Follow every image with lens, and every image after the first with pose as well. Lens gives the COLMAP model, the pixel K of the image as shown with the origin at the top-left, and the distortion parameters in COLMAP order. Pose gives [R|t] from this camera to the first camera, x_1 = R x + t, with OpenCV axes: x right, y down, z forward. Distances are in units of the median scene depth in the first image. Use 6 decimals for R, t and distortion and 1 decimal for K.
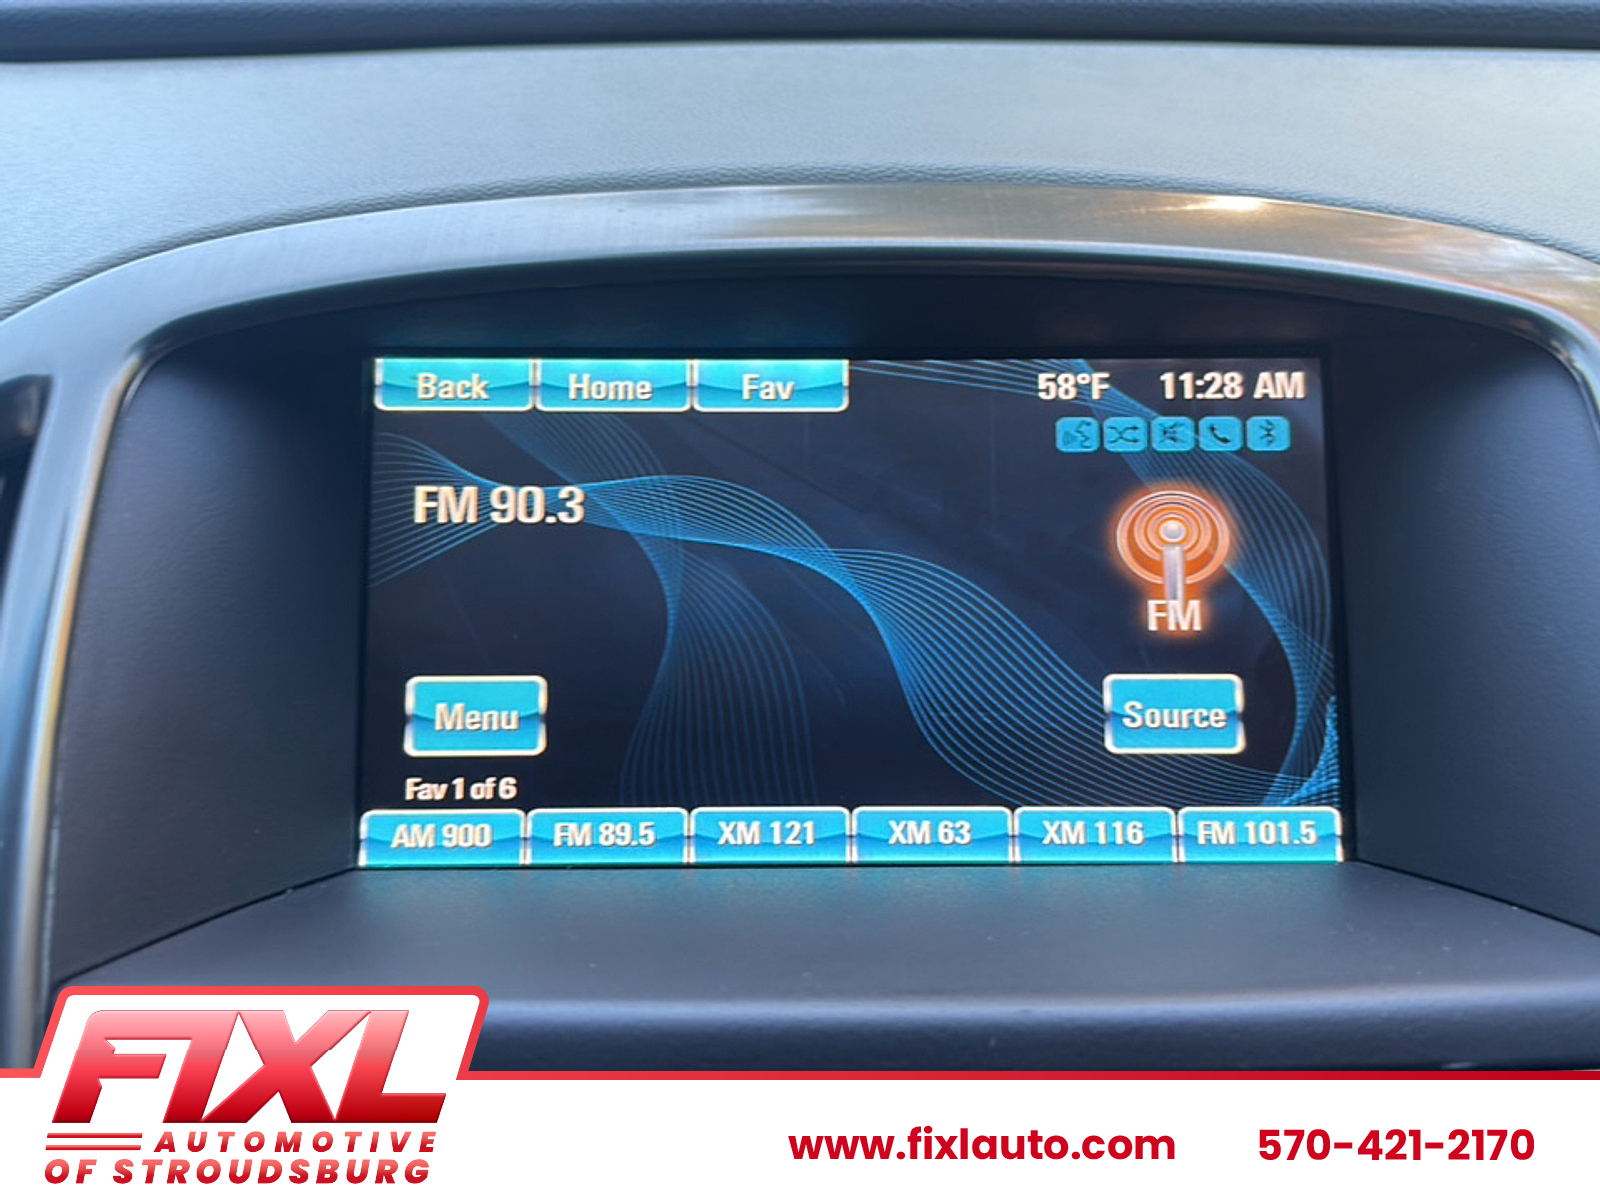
lens RADIAL K [[1639.8, 0, 800.0], [0, 1639.8, 600.0], [0, 0, 1]] dist [0.233254, -0.993231]
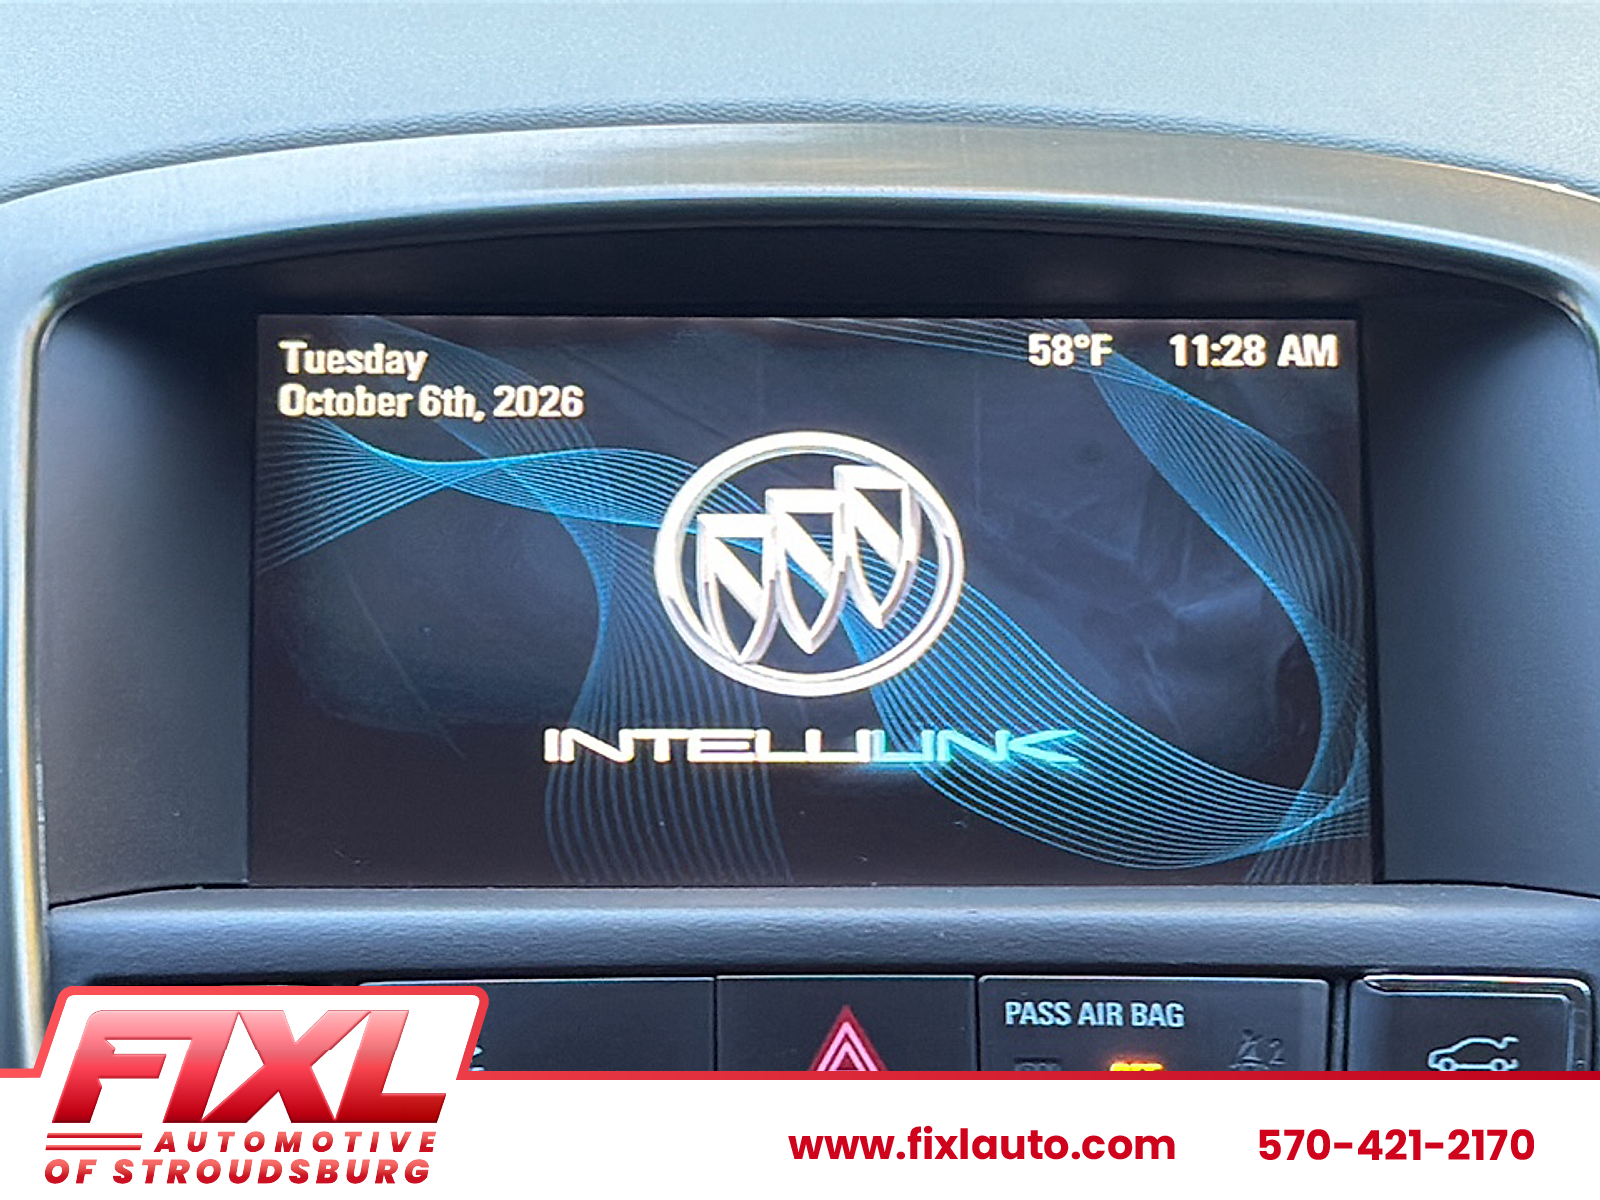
lens RADIAL K [[5286.6, 0, 800.0], [0, 5286.6, 600.0], [0, 0, 1]] dist [0.368870, -0.253790]
pose [[0.999558, 0.004167, 0.029451, -0.055786], [-0.001325, 0.995392, -0.095878, 0.265341], [-0.029715, 0.095796, 0.994957, -1.729649]]
